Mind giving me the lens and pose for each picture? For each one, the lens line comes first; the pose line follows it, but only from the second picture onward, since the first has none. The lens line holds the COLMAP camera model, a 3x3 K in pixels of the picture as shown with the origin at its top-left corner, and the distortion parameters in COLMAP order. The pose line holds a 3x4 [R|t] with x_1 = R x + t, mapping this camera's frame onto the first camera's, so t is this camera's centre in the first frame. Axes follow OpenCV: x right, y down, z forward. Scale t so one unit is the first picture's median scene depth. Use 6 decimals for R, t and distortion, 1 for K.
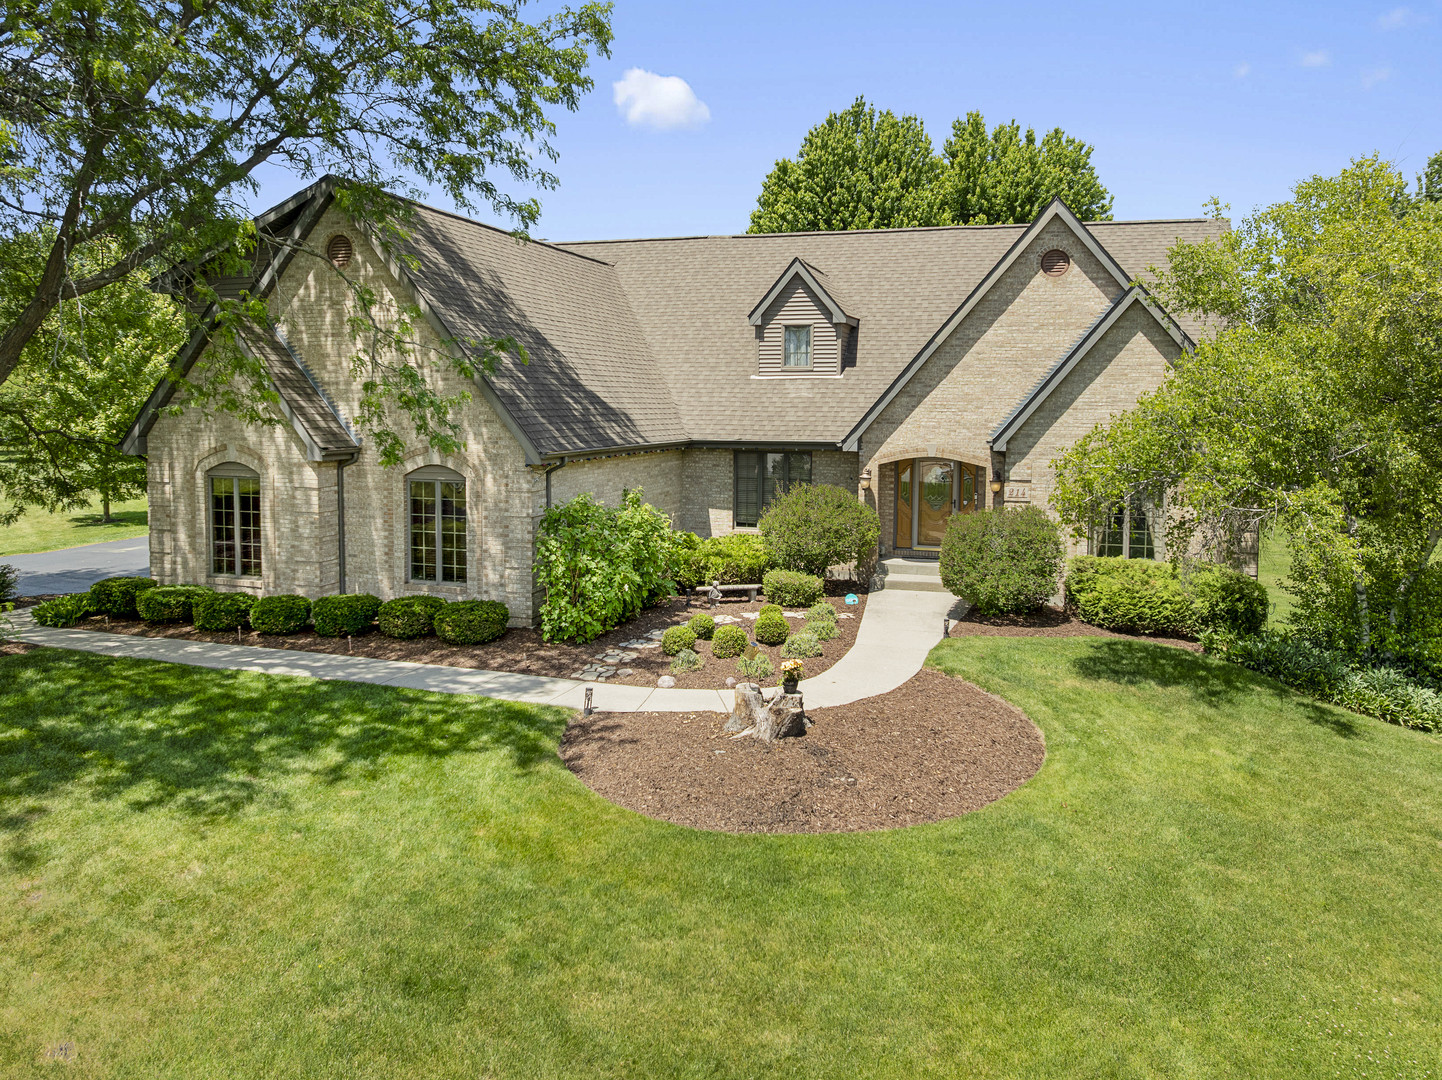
lens RADIAL K [[1014.2, 0, 731.5], [0, 1014.2, 527.1], [0, 0, 1]] dist [-0.050127, 0.022410]
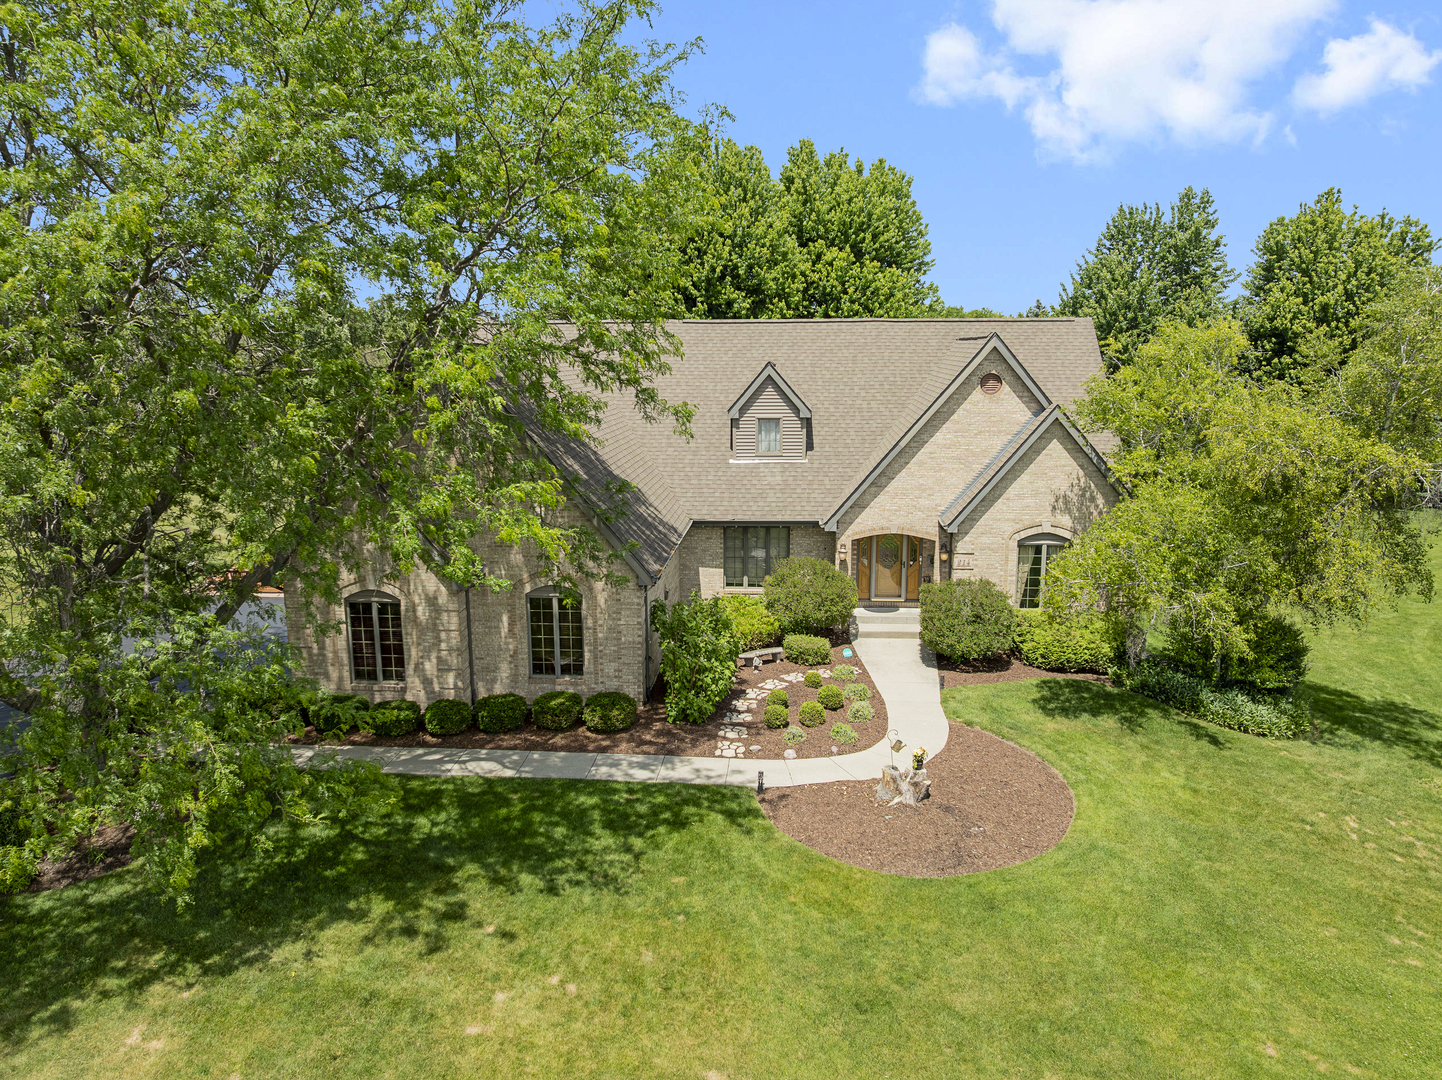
lens RADIAL K [[1006.3, 0, 685.0], [0, 1006.3, 589.5], [0, 0, 1]] dist [-0.034600, -0.002620]
pose [[0.978055, -0.063060, 0.198574, -0.337430], [0.038750, 0.991523, 0.124015, -0.178338], [-0.204711, -0.113599, 0.972208, -0.197930]]
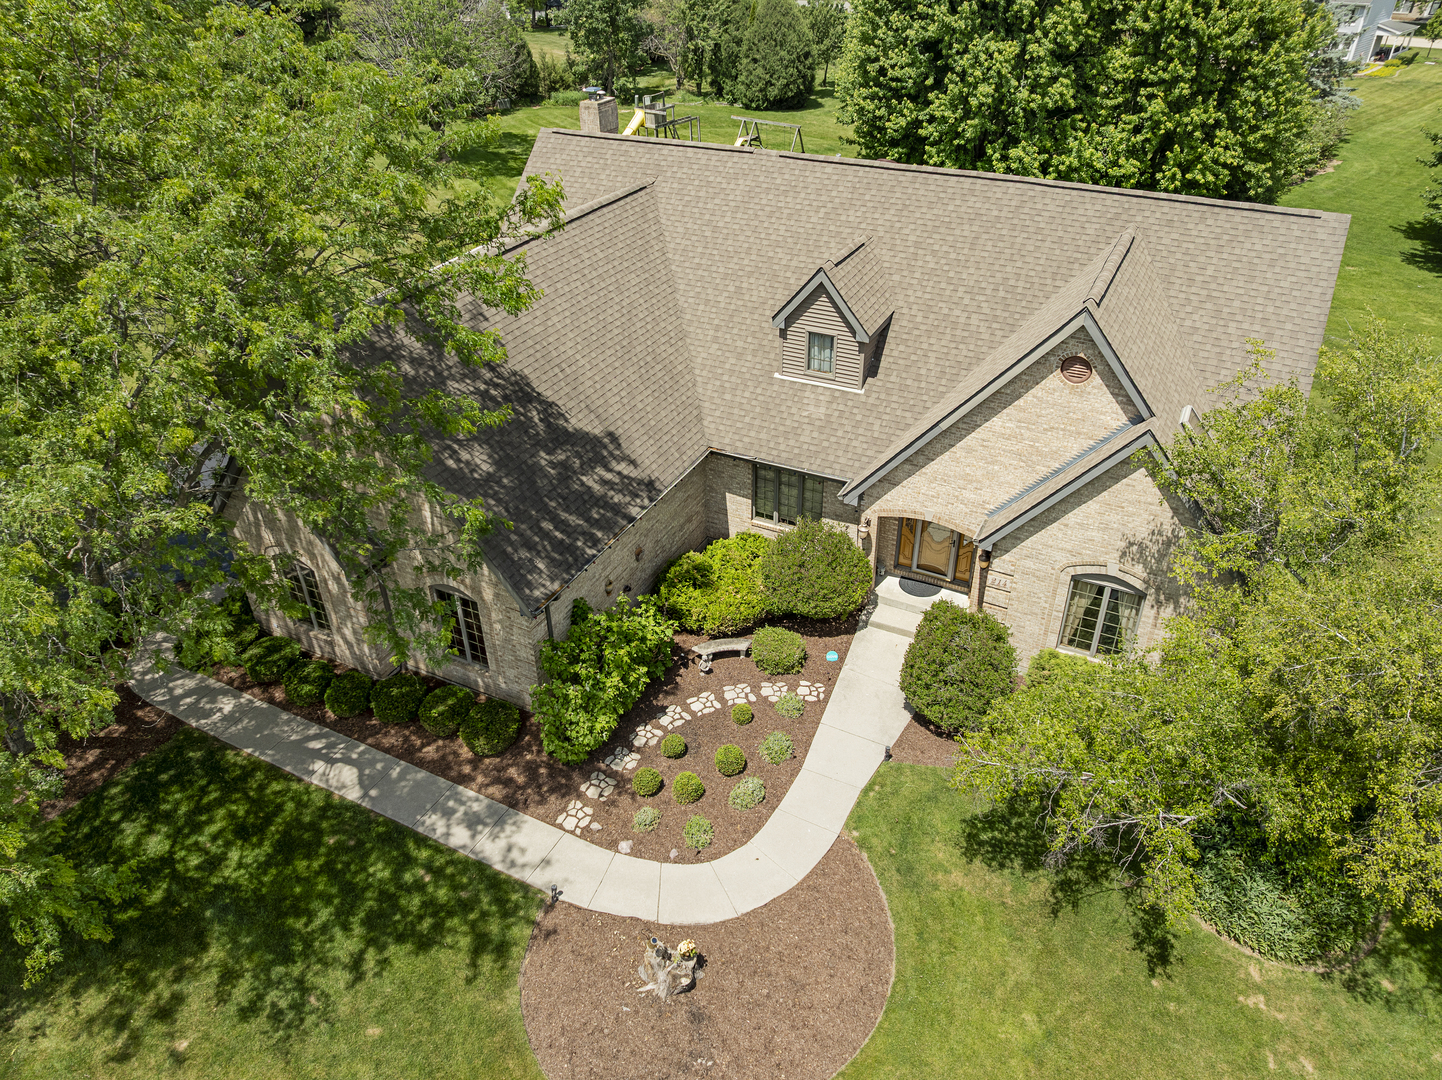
lens RADIAL K [[975.7, 0, 721.0], [0, 975.7, 540.0], [0, 0, 1]] dist [-0.052181, 0.001334]
pose [[0.984313, 0.076810, -0.158832, 0.159155], [0.007449, 0.881361, 0.472384, -0.552589], [0.176272, -0.466157, 0.866964, 0.112439]]
